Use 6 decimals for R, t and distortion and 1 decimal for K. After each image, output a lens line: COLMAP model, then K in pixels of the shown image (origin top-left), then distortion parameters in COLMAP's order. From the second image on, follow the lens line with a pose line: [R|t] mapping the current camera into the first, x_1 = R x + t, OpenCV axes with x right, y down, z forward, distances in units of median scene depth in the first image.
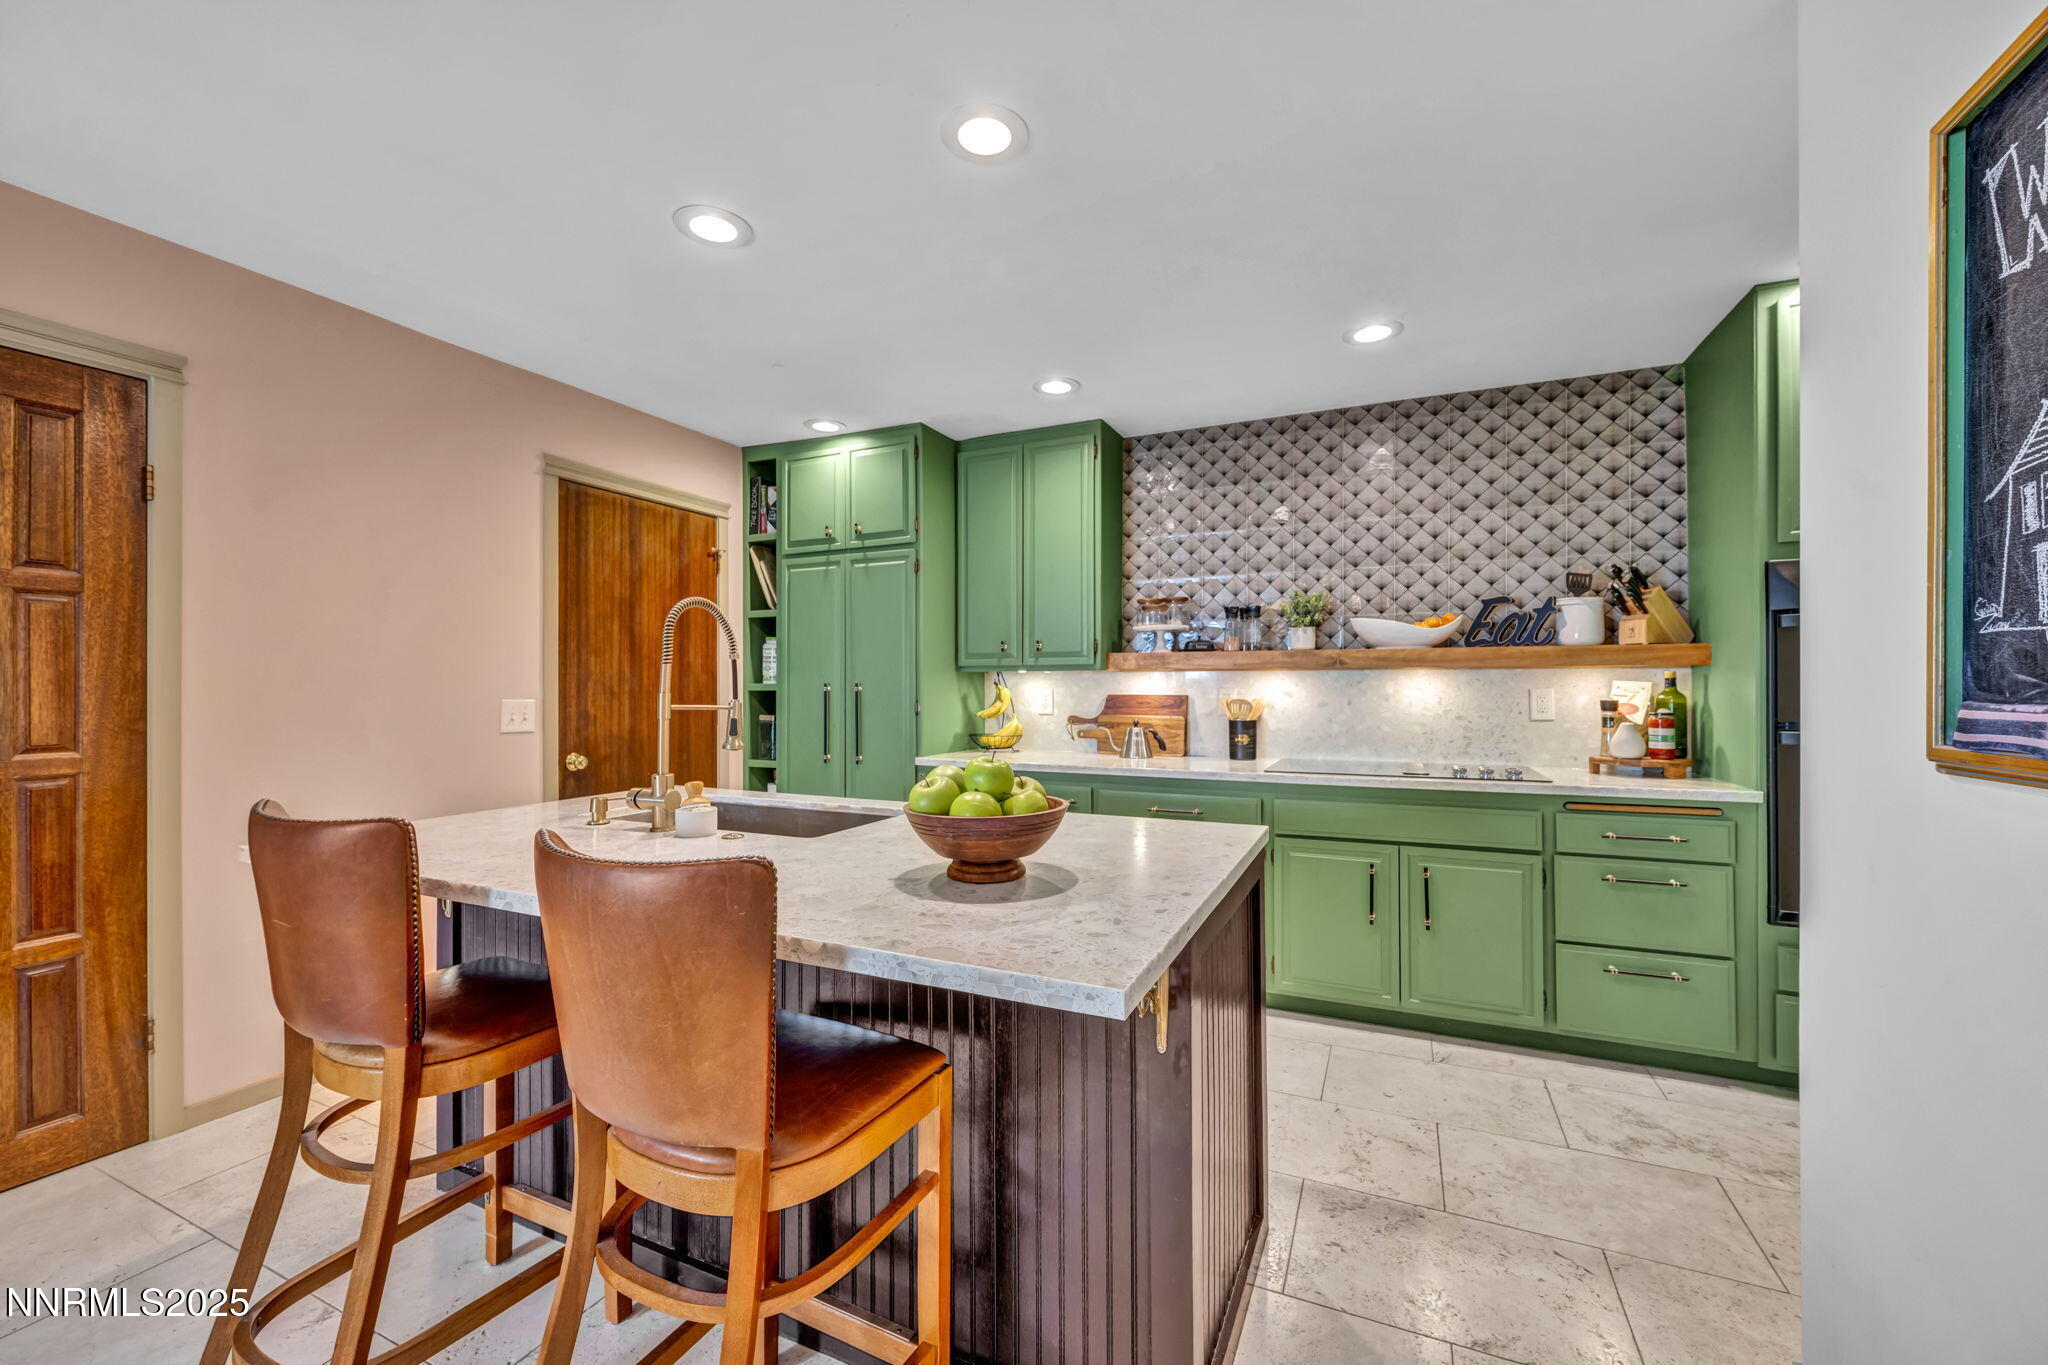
lens RADIAL K [[825.0, 0, 1027.5], [0, 825.0, 673.8], [0, 0, 1]] dist [-0.001128, -0.001038]
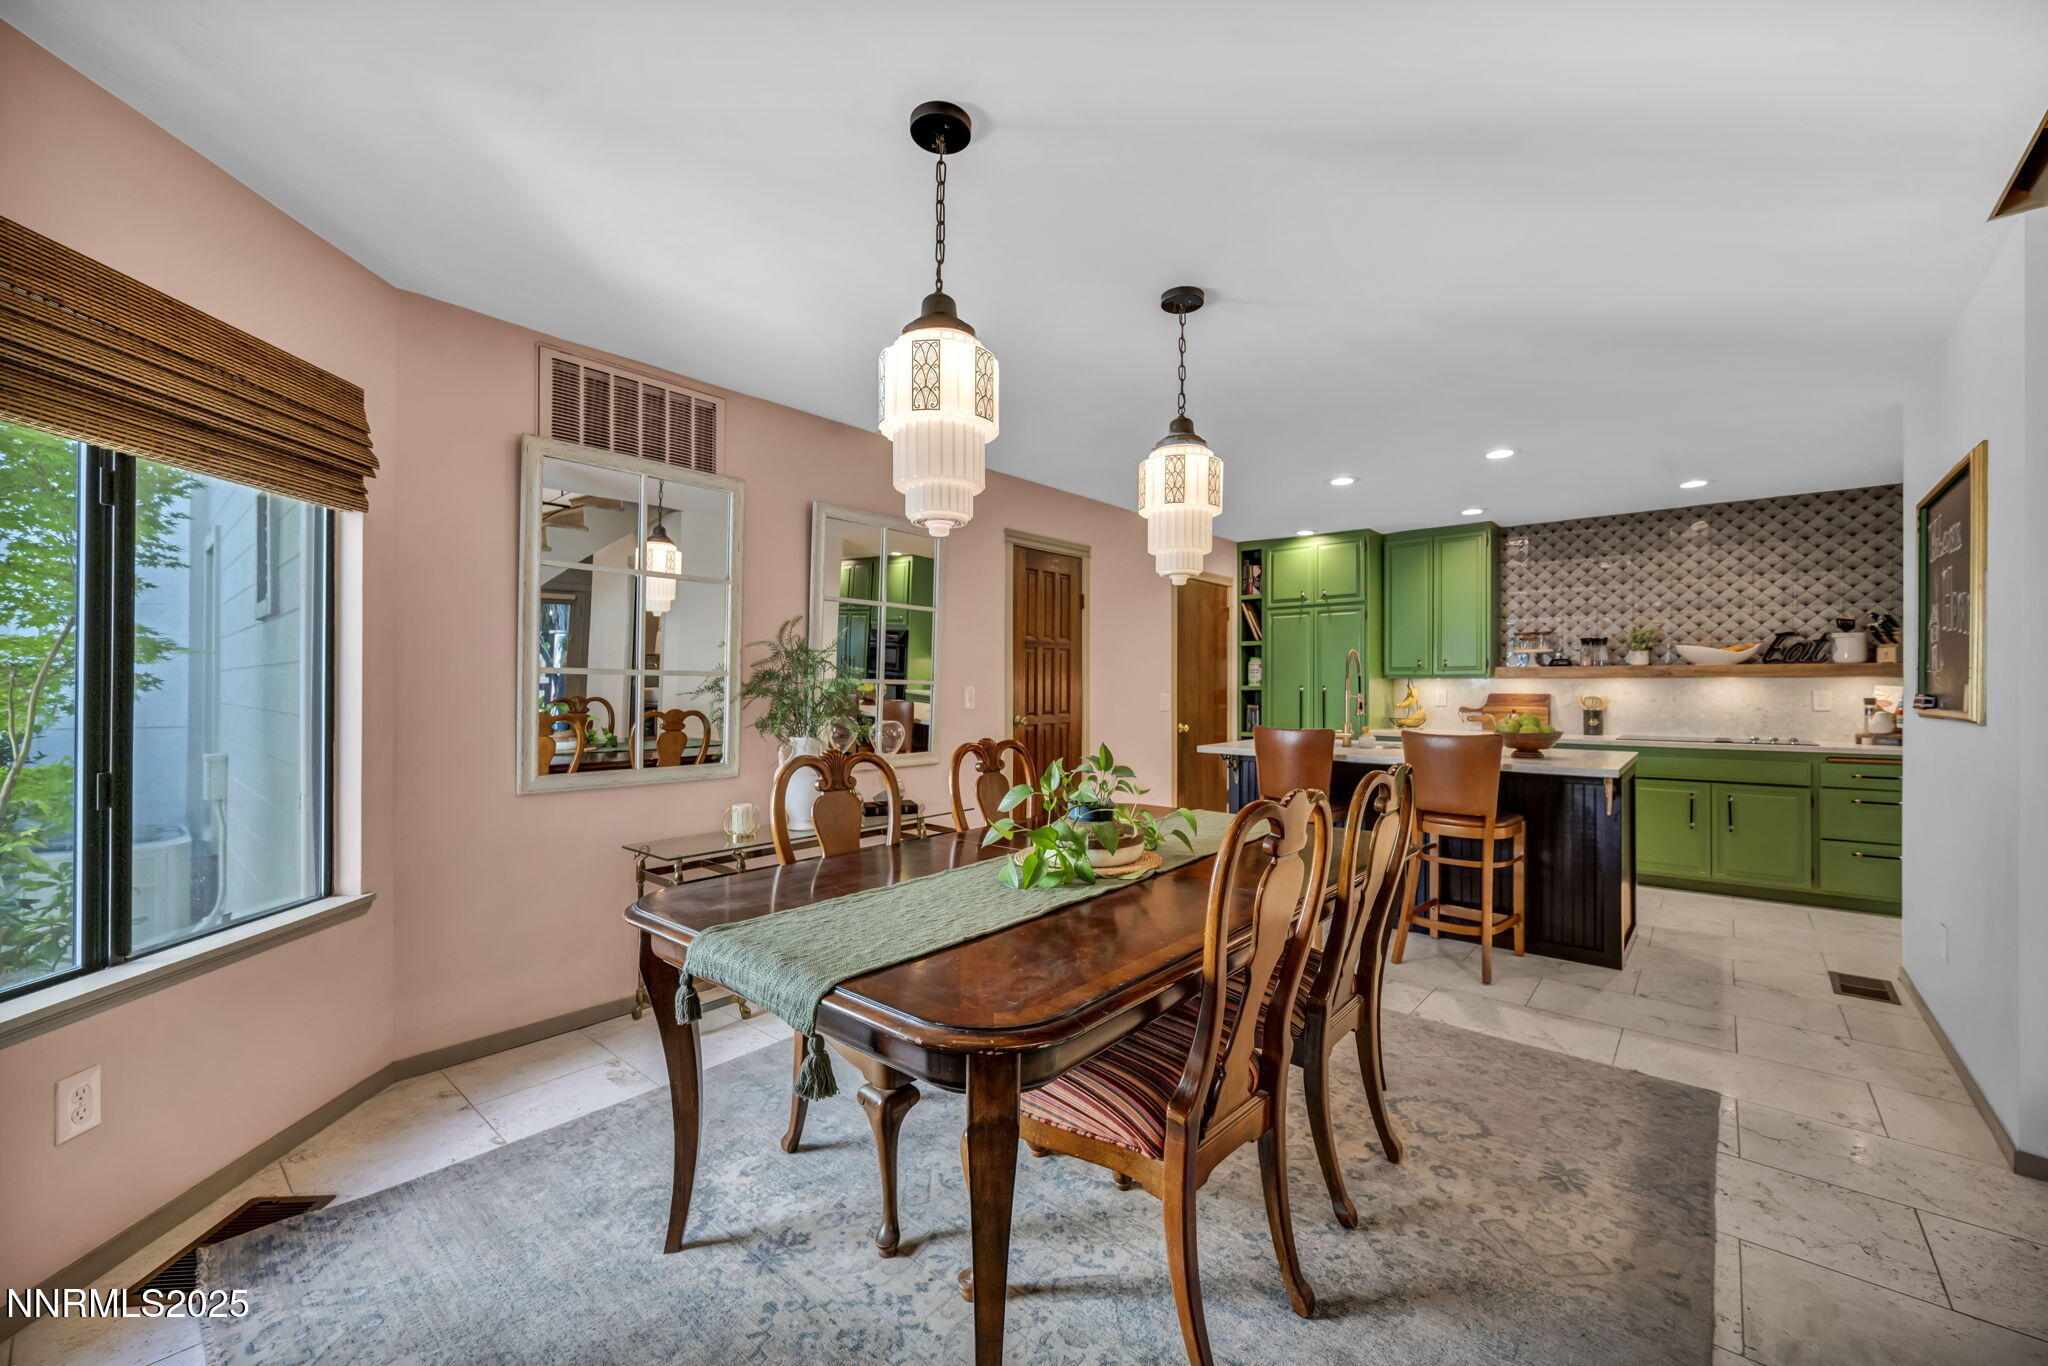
lens RADIAL K [[825.0, 0, 1019.5], [0, 825.0, 681.2], [0, 0, 1]] dist [-0.001128, -0.001038]
pose [[0.959680, 0.000946, -0.281093, -0.356142], [0.000498, 0.999987, 0.005066, -0.007127], [0.281094, -0.005002, 0.959667, -0.833845]]
